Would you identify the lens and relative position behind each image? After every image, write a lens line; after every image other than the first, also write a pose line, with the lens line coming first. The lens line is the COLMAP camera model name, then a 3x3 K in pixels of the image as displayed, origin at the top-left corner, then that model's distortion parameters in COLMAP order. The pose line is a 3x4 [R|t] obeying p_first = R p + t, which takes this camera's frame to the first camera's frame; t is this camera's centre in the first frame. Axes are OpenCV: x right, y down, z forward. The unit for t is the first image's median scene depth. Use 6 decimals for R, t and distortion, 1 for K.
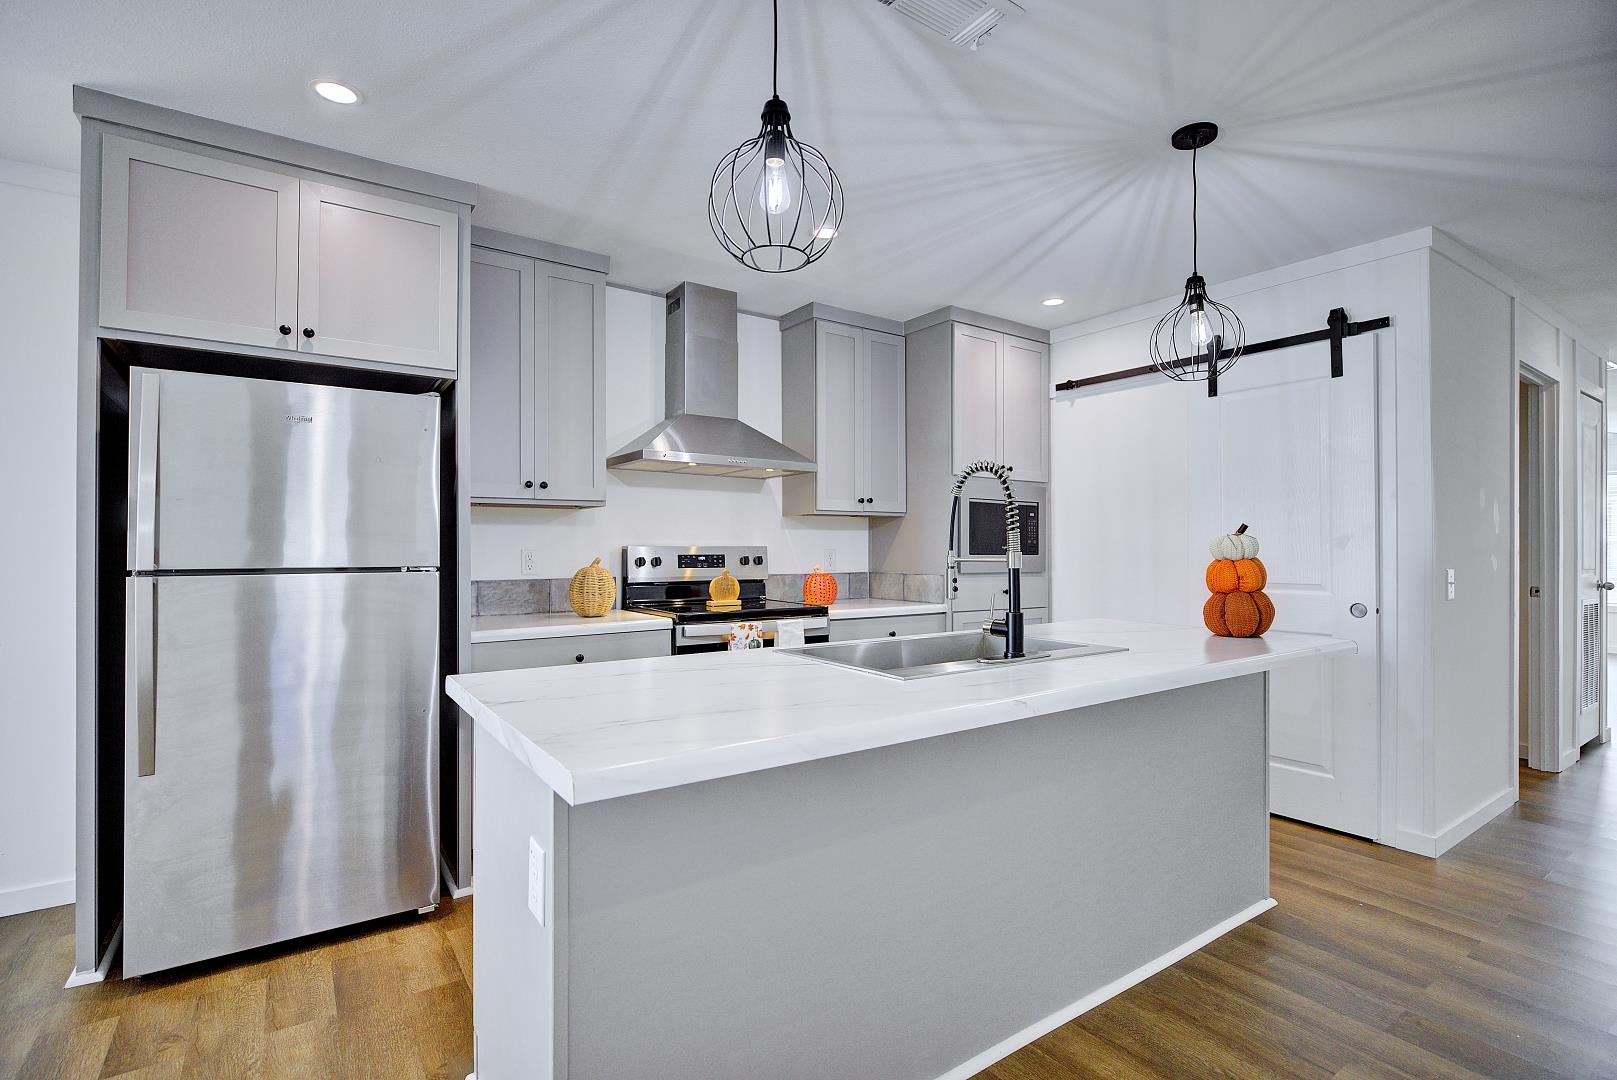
lens RADIAL K [[759.7, 0, 805.3], [0, 759.7, 541.2], [0, 0, 1]] dist [-0.007653, 0.000874]
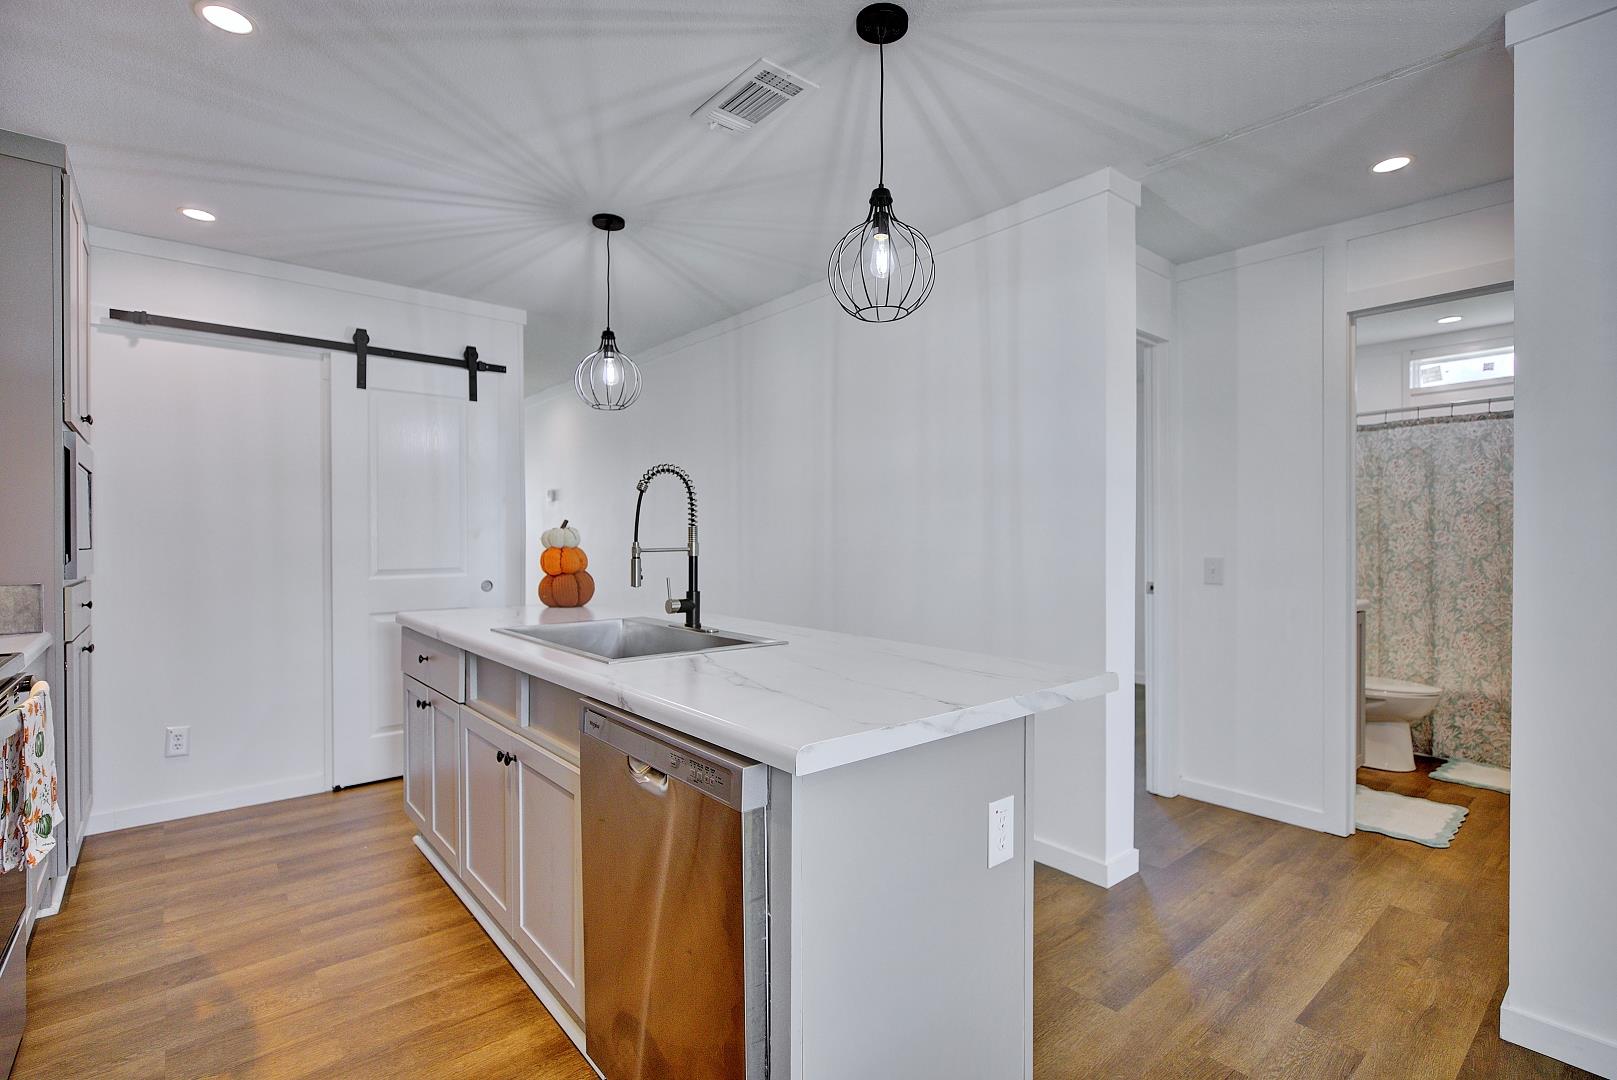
lens RADIAL K [[752.3, 0, 808.9], [0, 752.3, 541.4], [0, 0, 1]] dist [-0.005822, -0.000098]
pose [[-0.099621, -0.007410, 0.994998, -0.522778], [-0.008108, 0.999945, 0.006635, 0.001479], [-0.994992, -0.007406, -0.099676, 0.505381]]
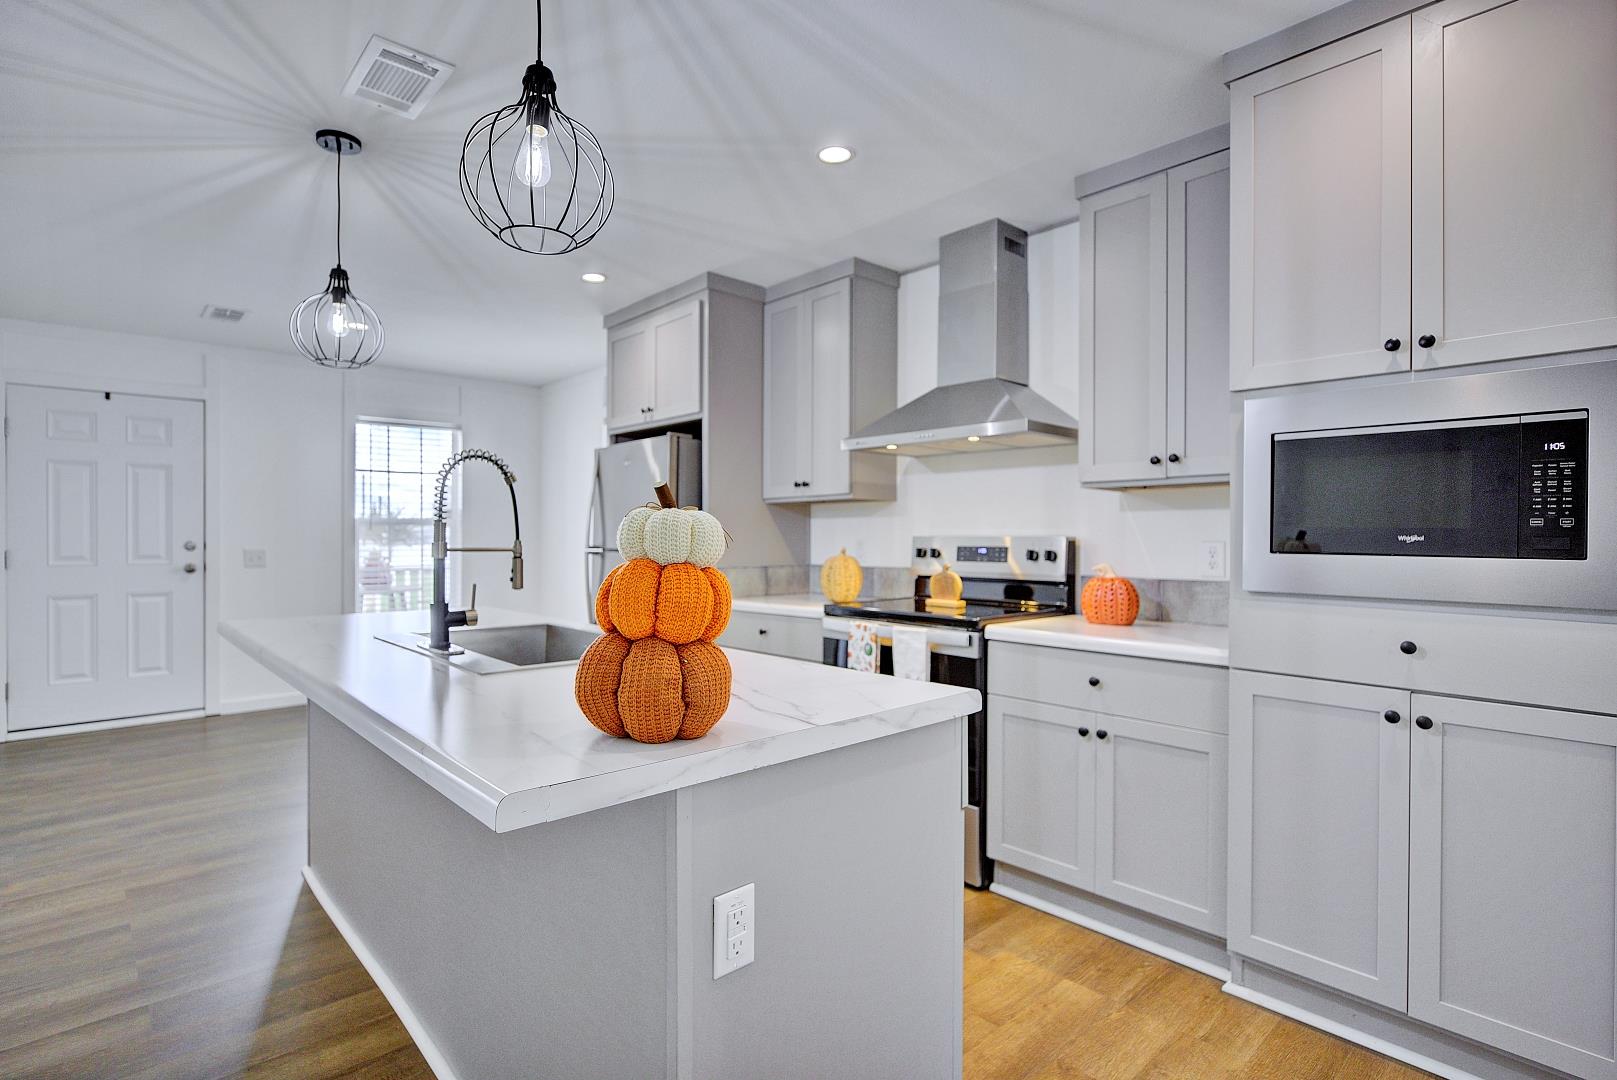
lens RADIAL K [[797.7, 0, 808.5], [0, 797.7, 540.0], [0, 0, 1]] dist [-0.008556, 0.000204]
pose [[0.135303, 0.002830, -0.990800, 0.744932], [0.004867, 0.999982, 0.003521, 0.006724], [0.990792, -0.005298, 0.135287, 0.724613]]
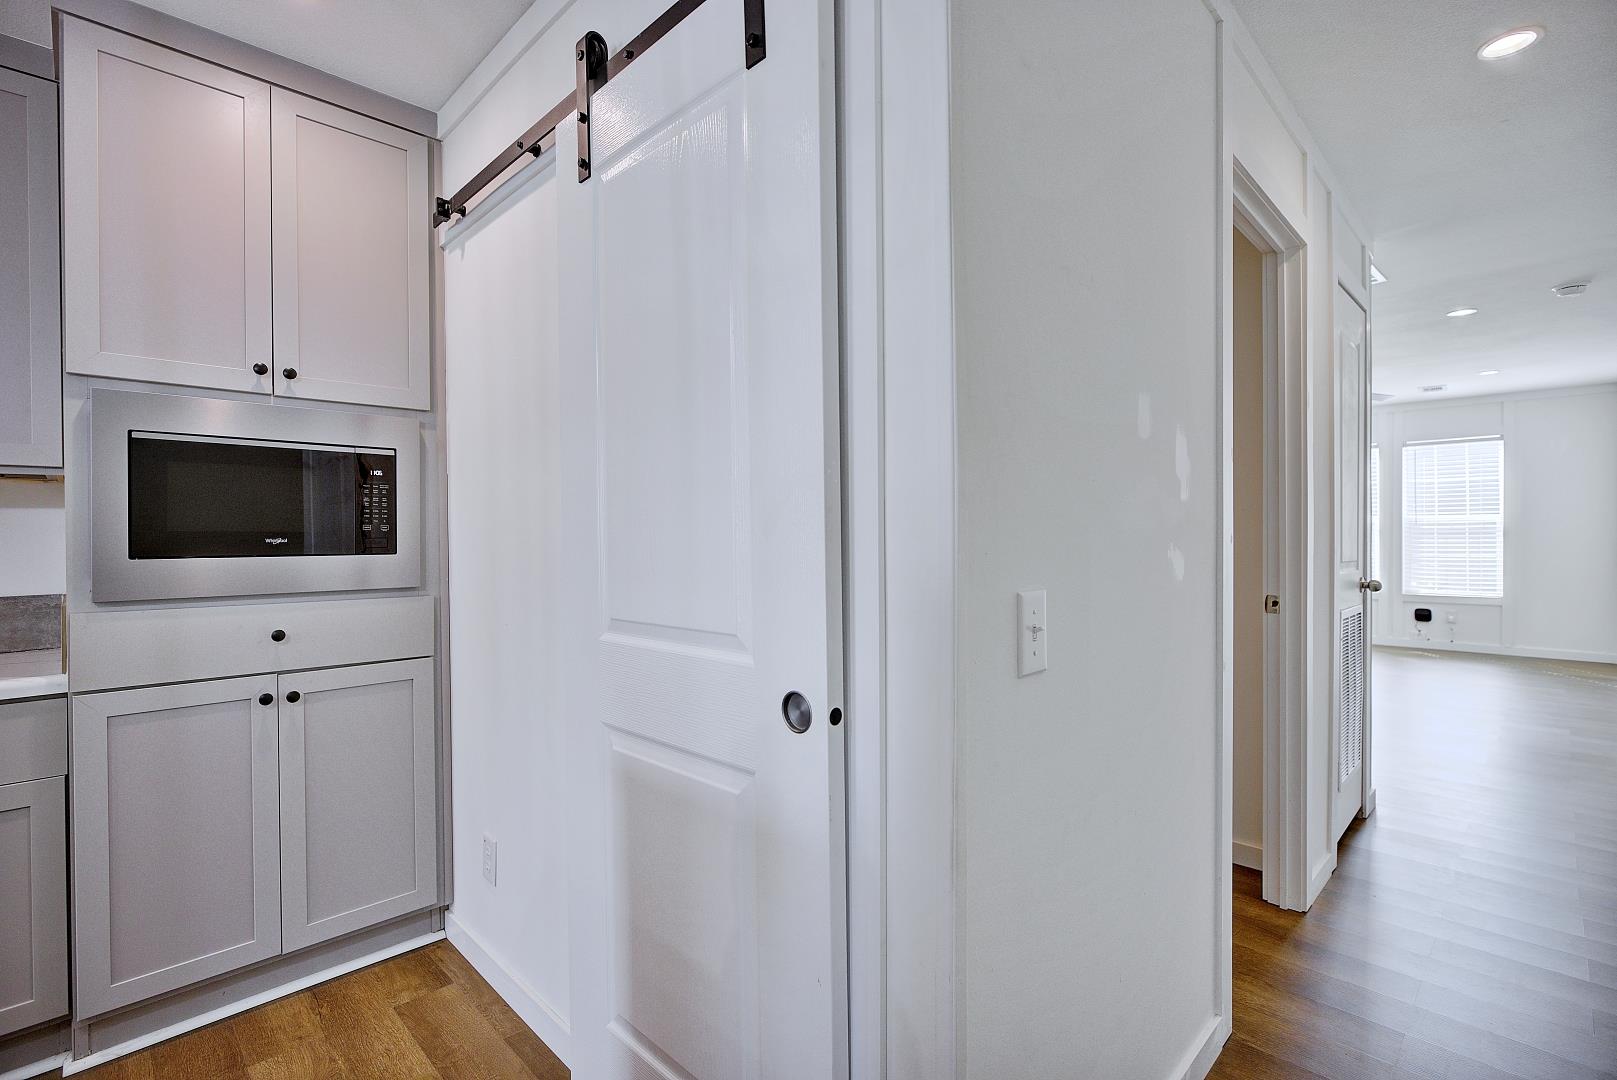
lens RADIAL K [[746.0, 0, 808.5], [0, 746.0, 540.0], [0, 0, 1]] dist [-0.002446, 0.000184]
pose [[0.983701, -0.012174, 0.179399, 0.585679], [0.009641, 0.999841, 0.014987, 0.004443], [-0.179553, -0.013013, 0.983662, 0.569223]]
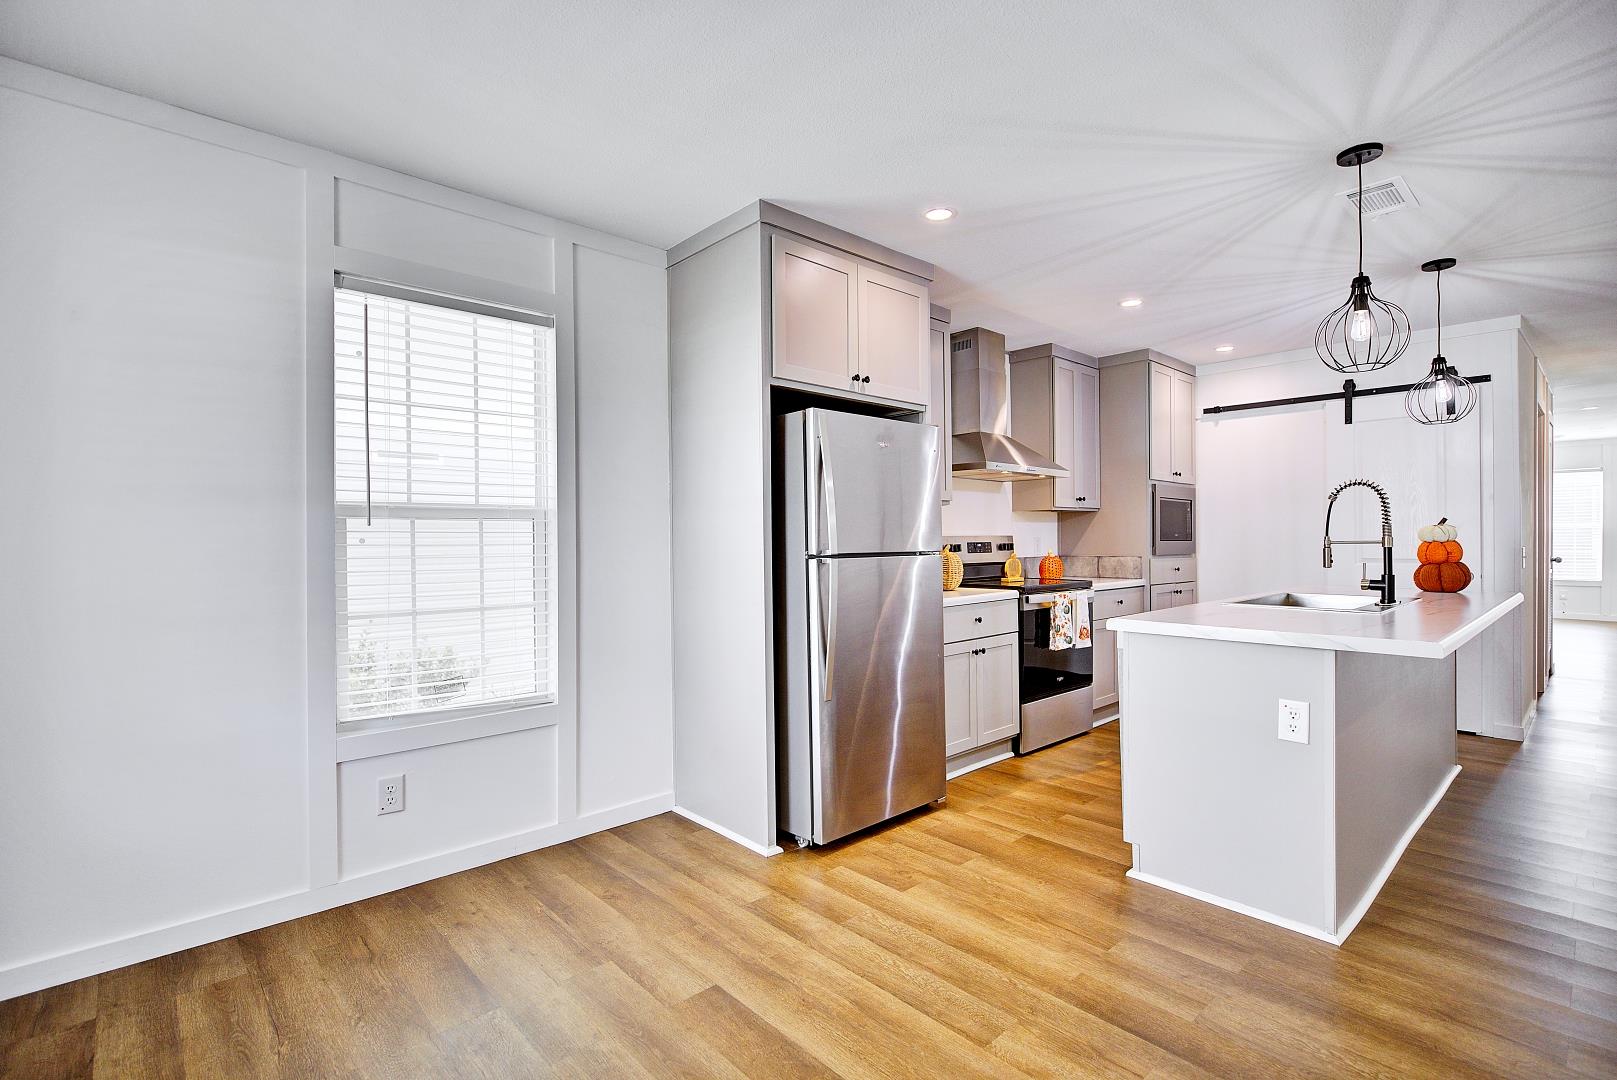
lens RADIAL K [[752.3, 0, 808.9], [0, 752.3, 541.4], [0, 0, 1]] dist [-0.005822, -0.000098]
pose [[0.990306, -0.008452, 0.138648, -0.621198], [0.006702, 0.999892, 0.013082, -0.002433], [-0.138744, -0.012026, 0.990255, -0.211462]]
